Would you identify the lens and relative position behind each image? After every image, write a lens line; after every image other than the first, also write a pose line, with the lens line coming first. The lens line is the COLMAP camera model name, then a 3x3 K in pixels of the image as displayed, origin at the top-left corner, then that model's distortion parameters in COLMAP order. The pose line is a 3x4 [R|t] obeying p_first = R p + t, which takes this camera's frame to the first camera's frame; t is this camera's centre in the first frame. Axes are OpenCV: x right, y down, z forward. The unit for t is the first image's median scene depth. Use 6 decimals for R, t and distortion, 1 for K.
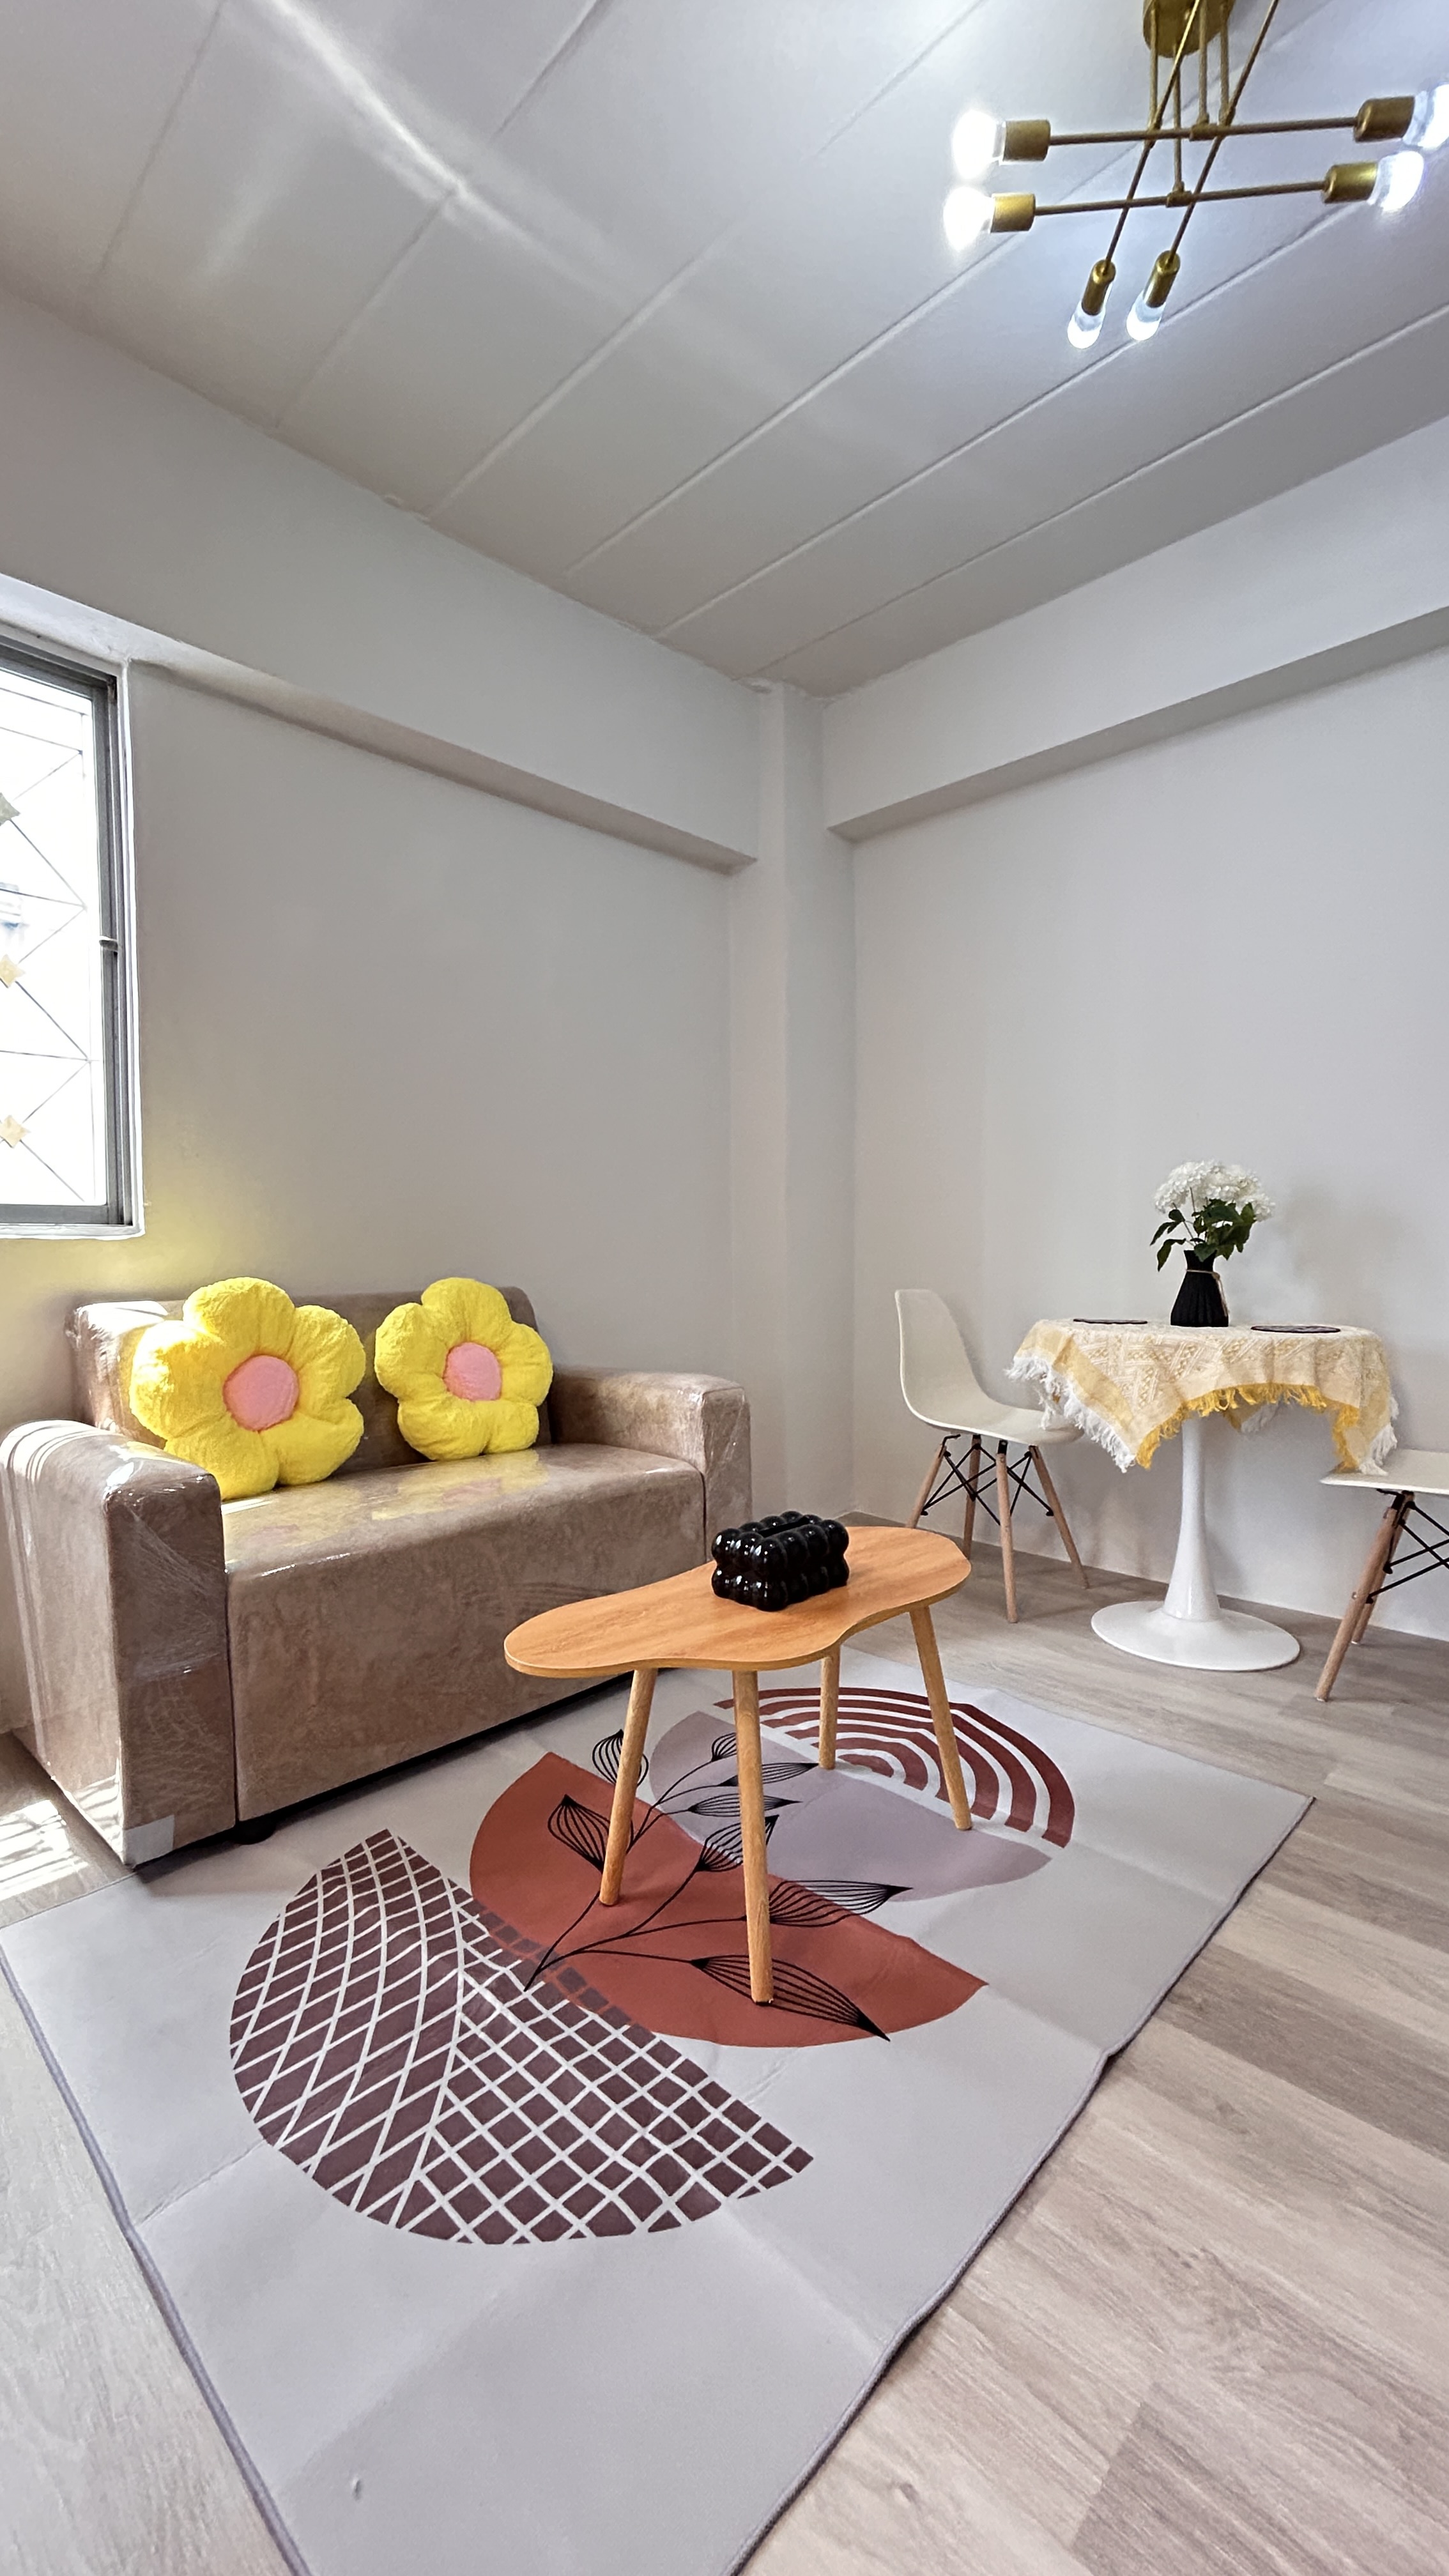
lens RADIAL K [[1038.9, 0, 719.0], [0, 1038.9, 1290.3], [0, 0, 1]] dist [0.003260, 0.000276]
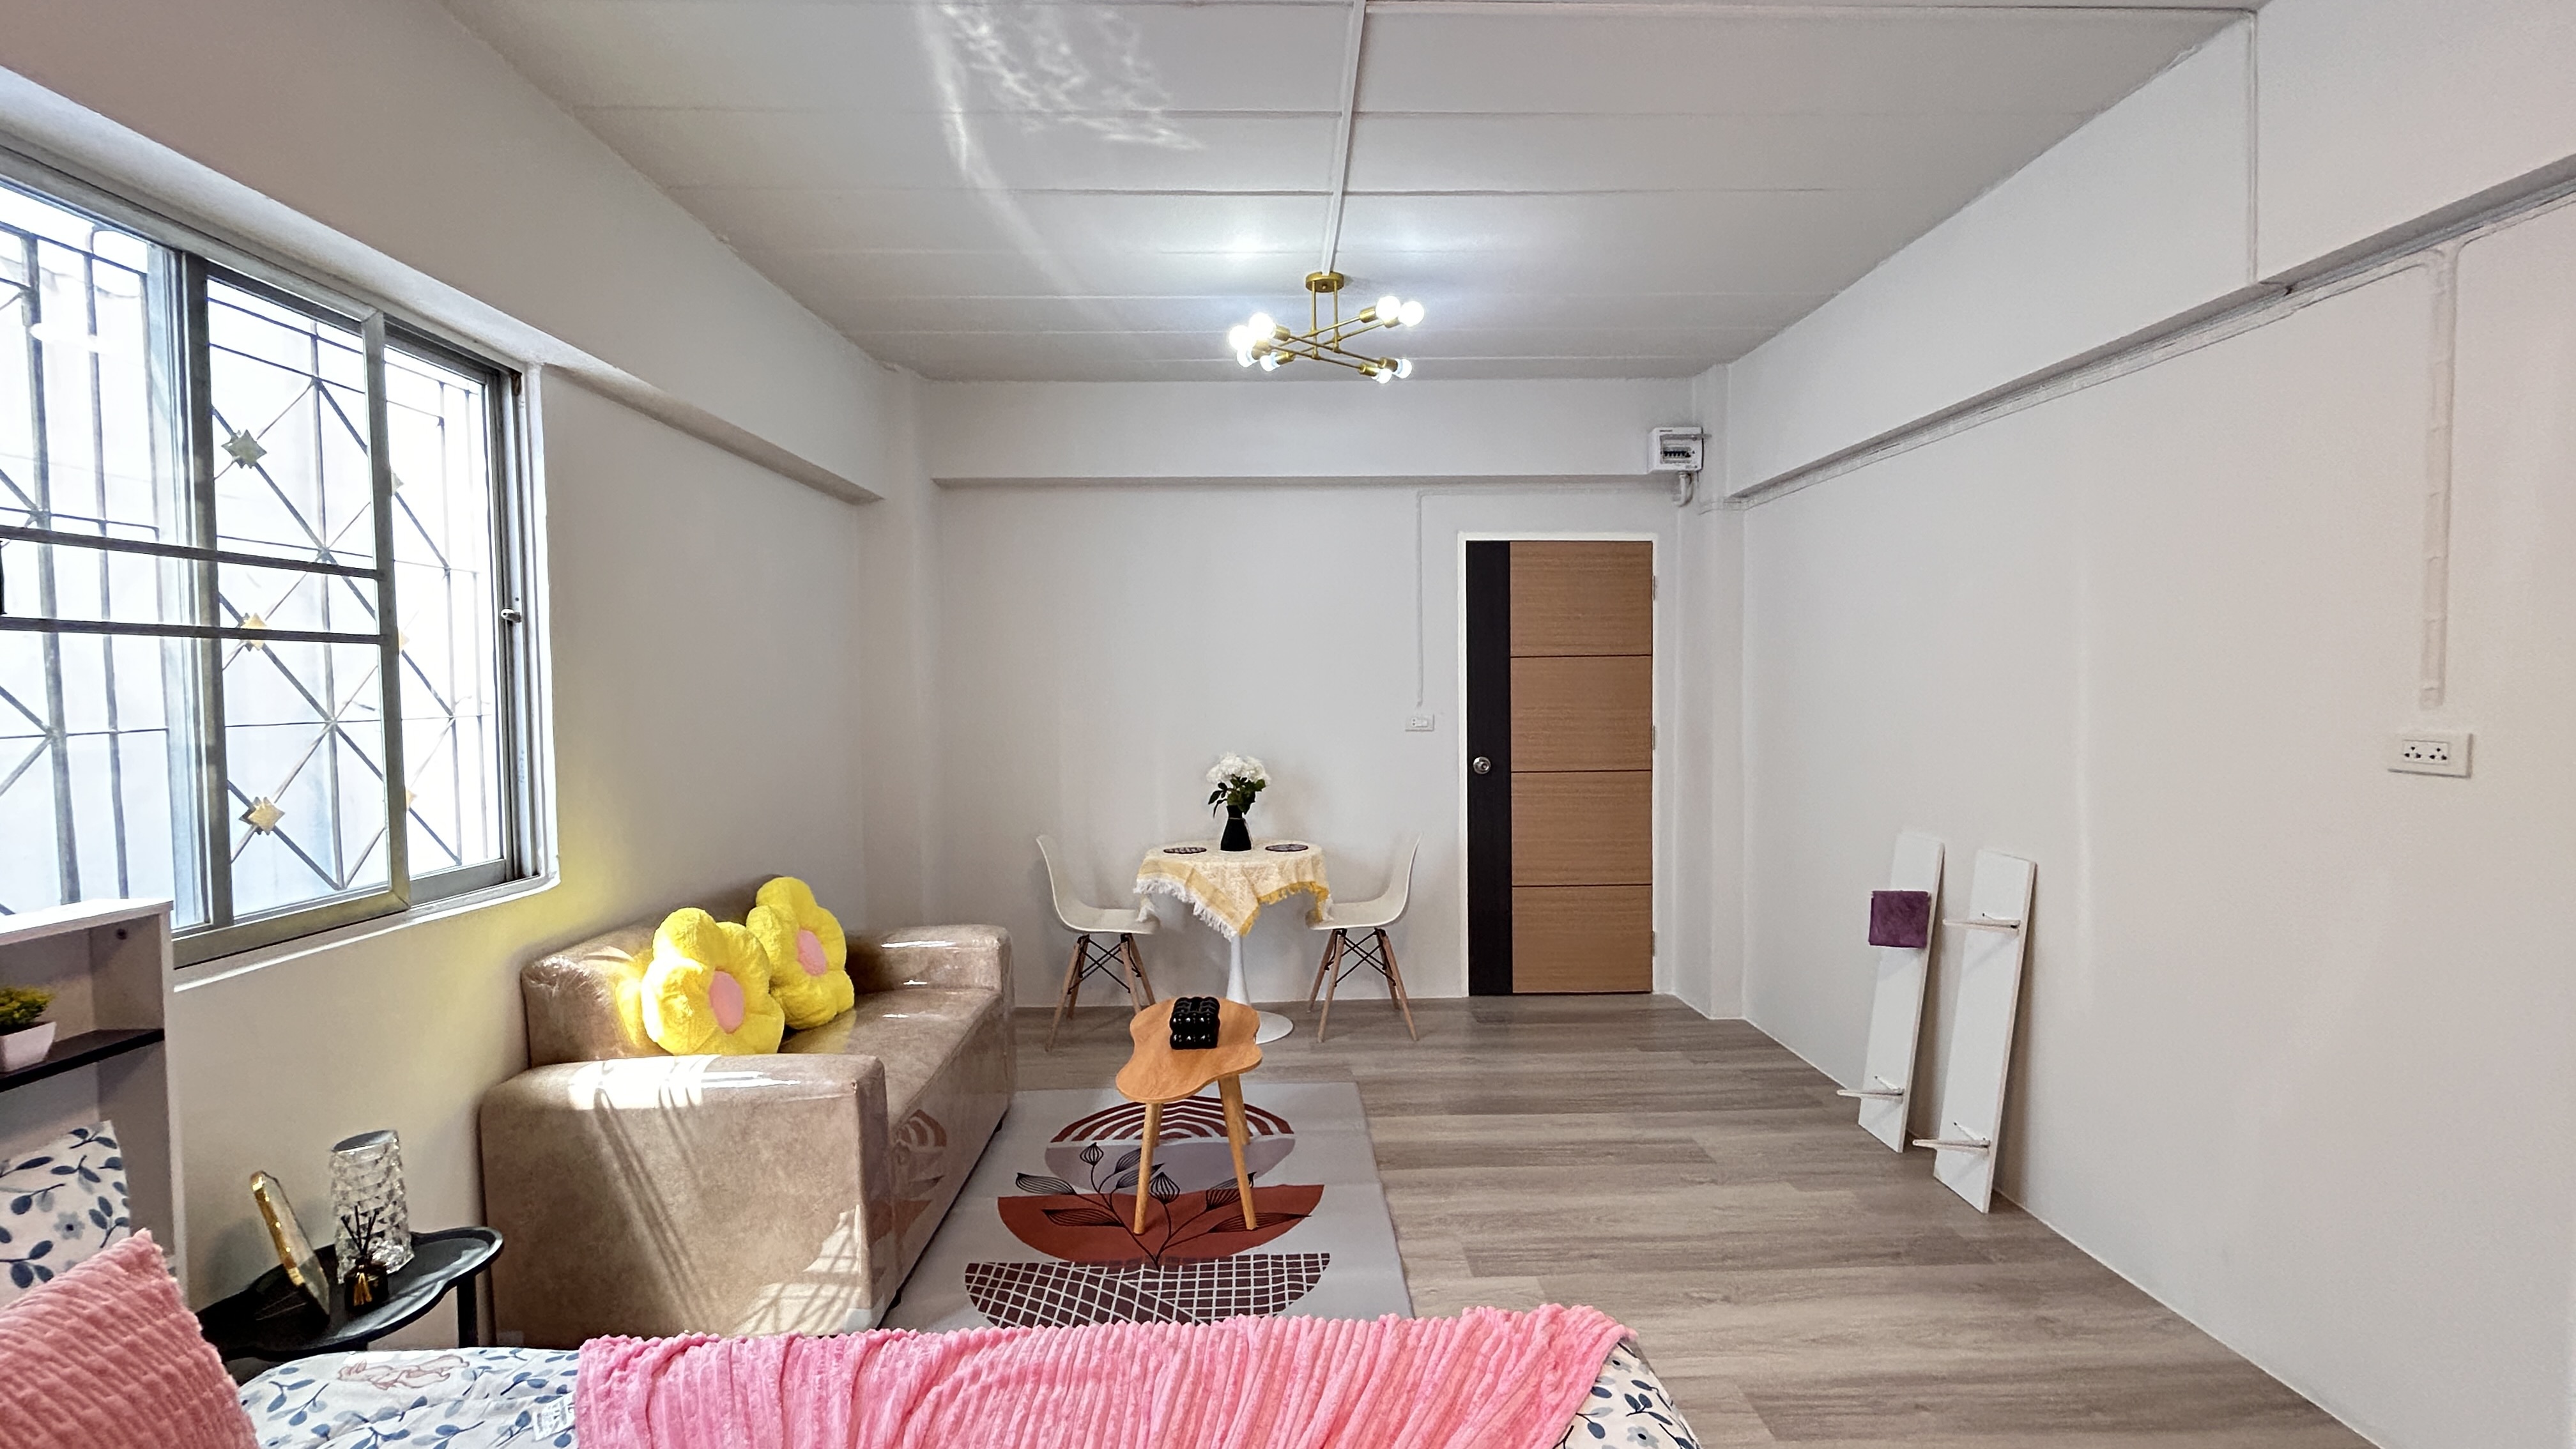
lens RADIAL K [[1038.9, 0, 1279.4], [0, 1038.9, 726.4], [0, 0, 1]] dist [0.003260, 0.000276]
pose [[0.701827, -0.027286, 0.711824, -0.757345], [0.040450, 0.999180, -0.001581, -0.174989], [-0.711198, 0.029902, 0.702356, -0.293099]]
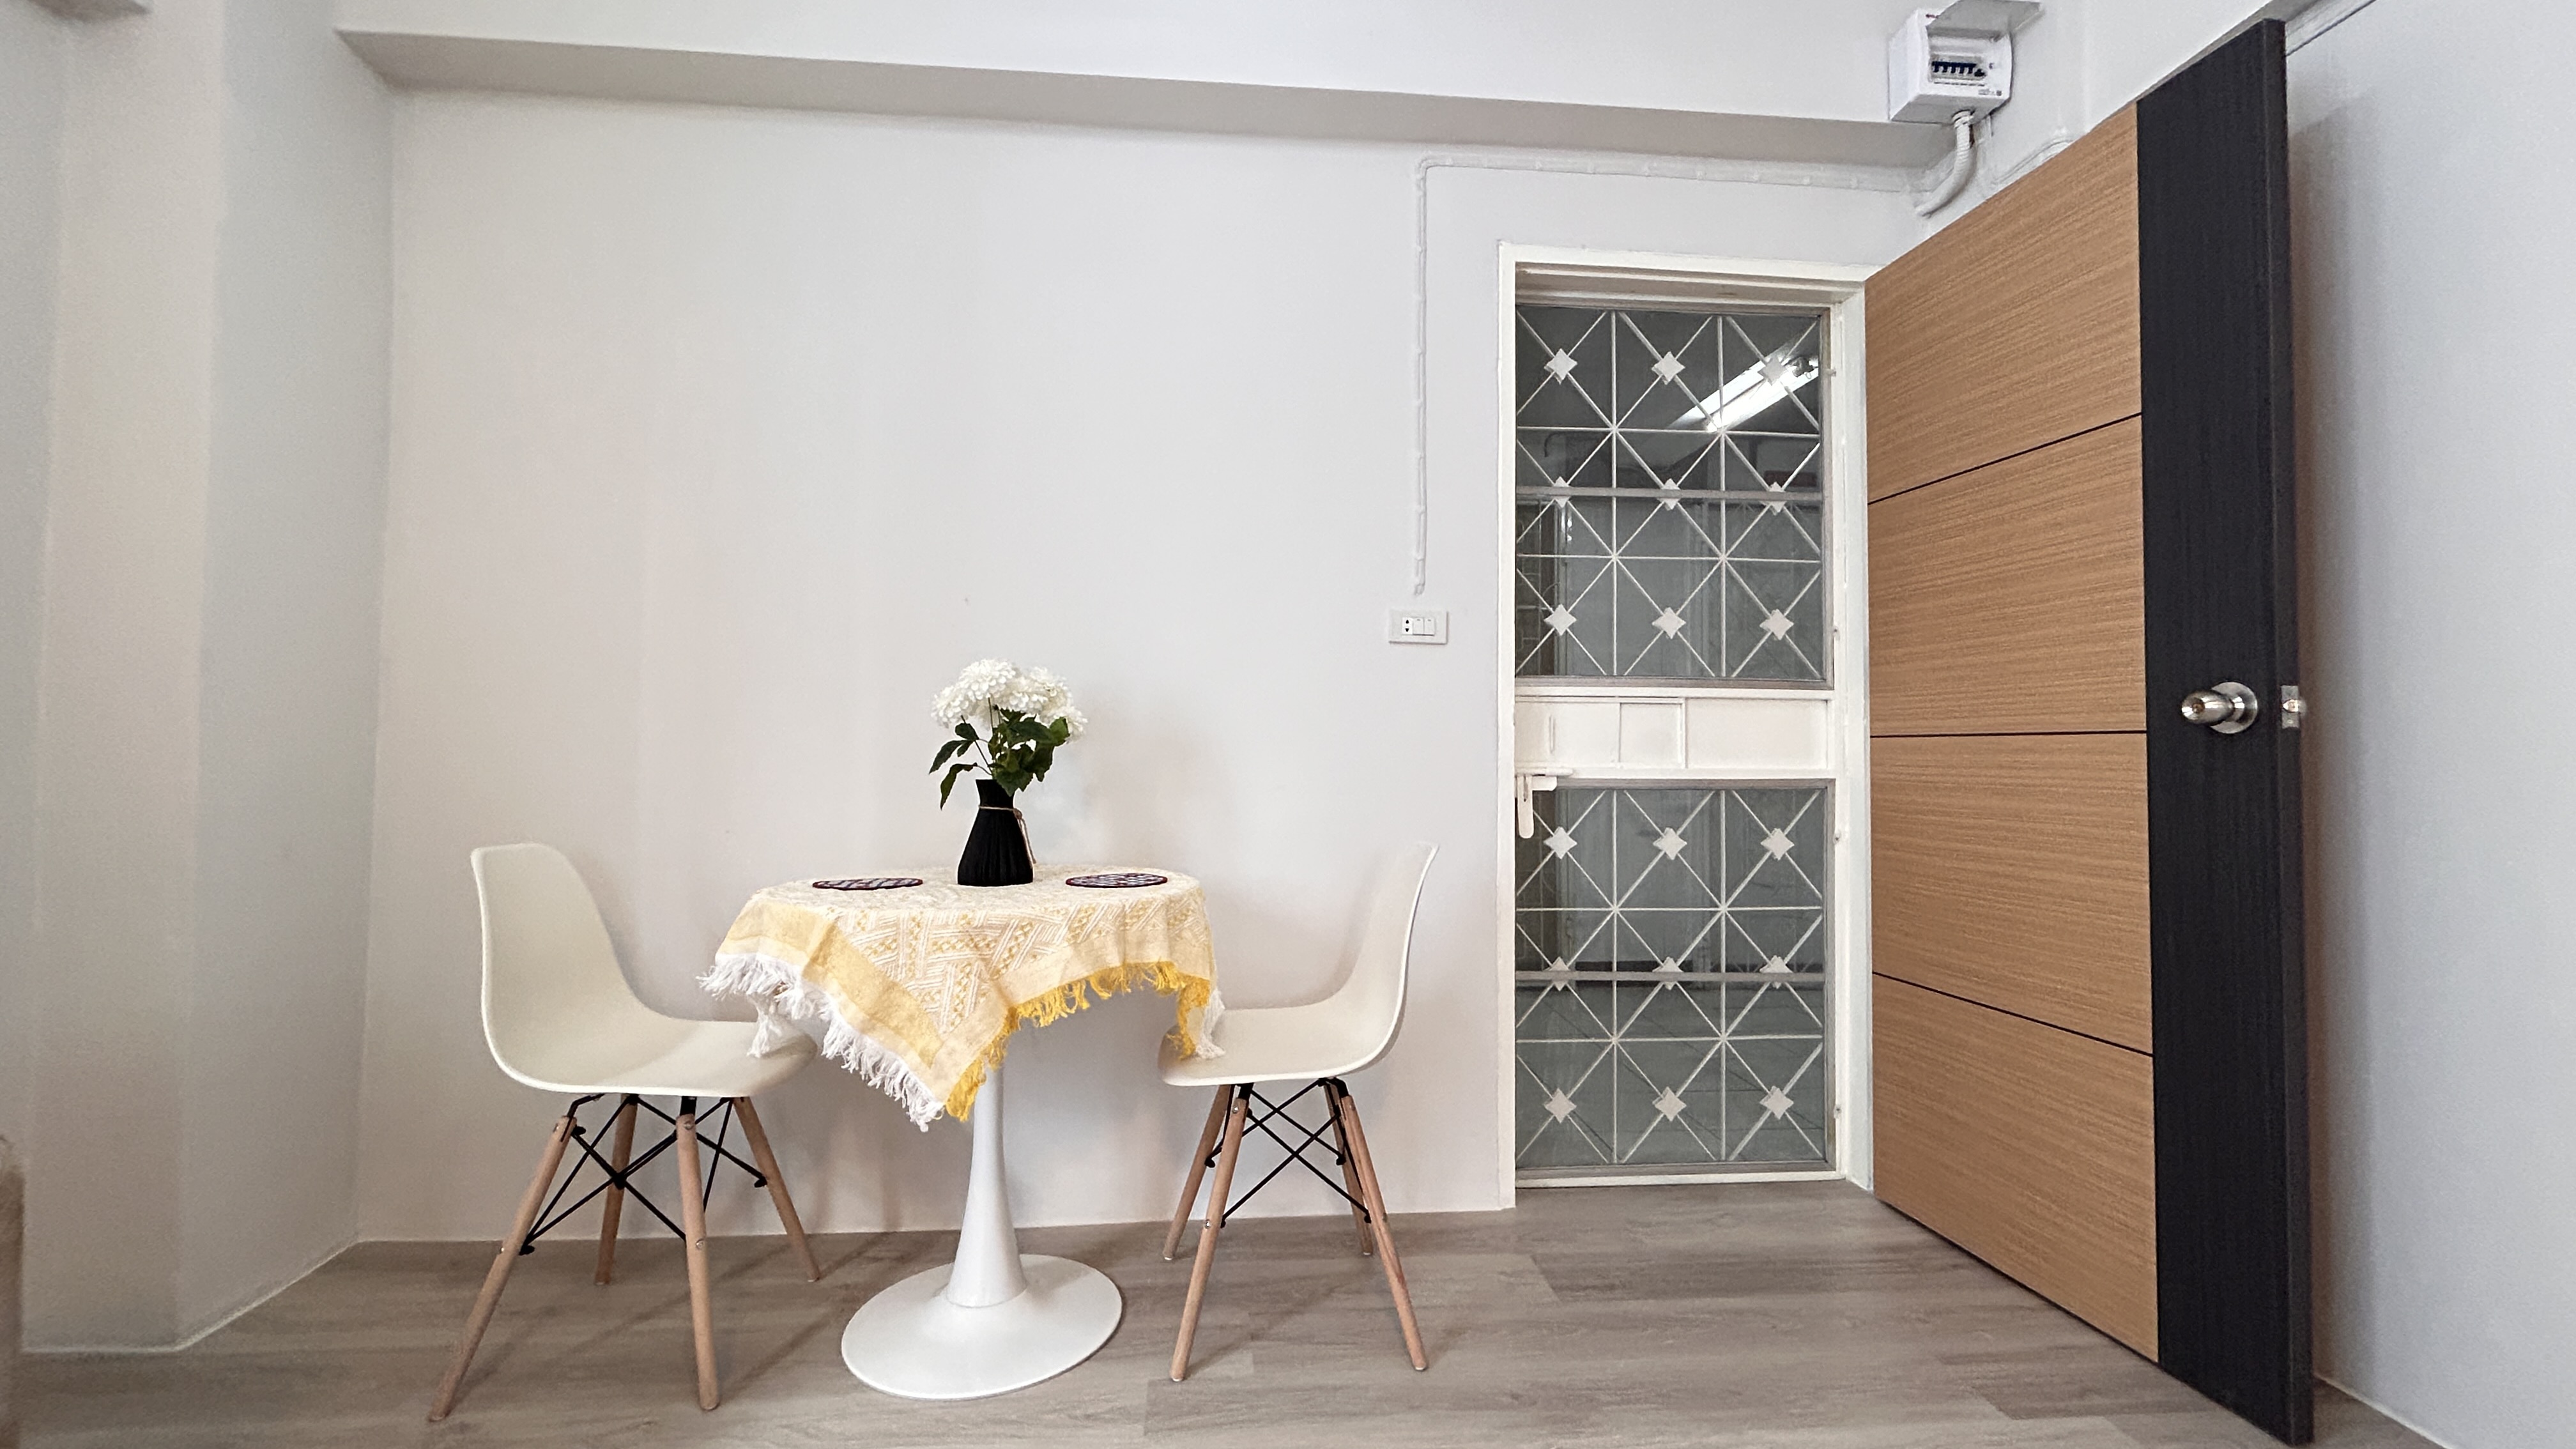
lens RADIAL K [[1038.9, 0, 1279.4], [0, 1038.9, 726.4], [0, 0, 1]] dist [0.003260, 0.000276]
pose [[0.661214, 0.029393, 0.749621, 0.044509], [0.023813, 0.997906, -0.060134, -0.028336], [-0.749819, 0.057612, 0.659130, 0.381162]]
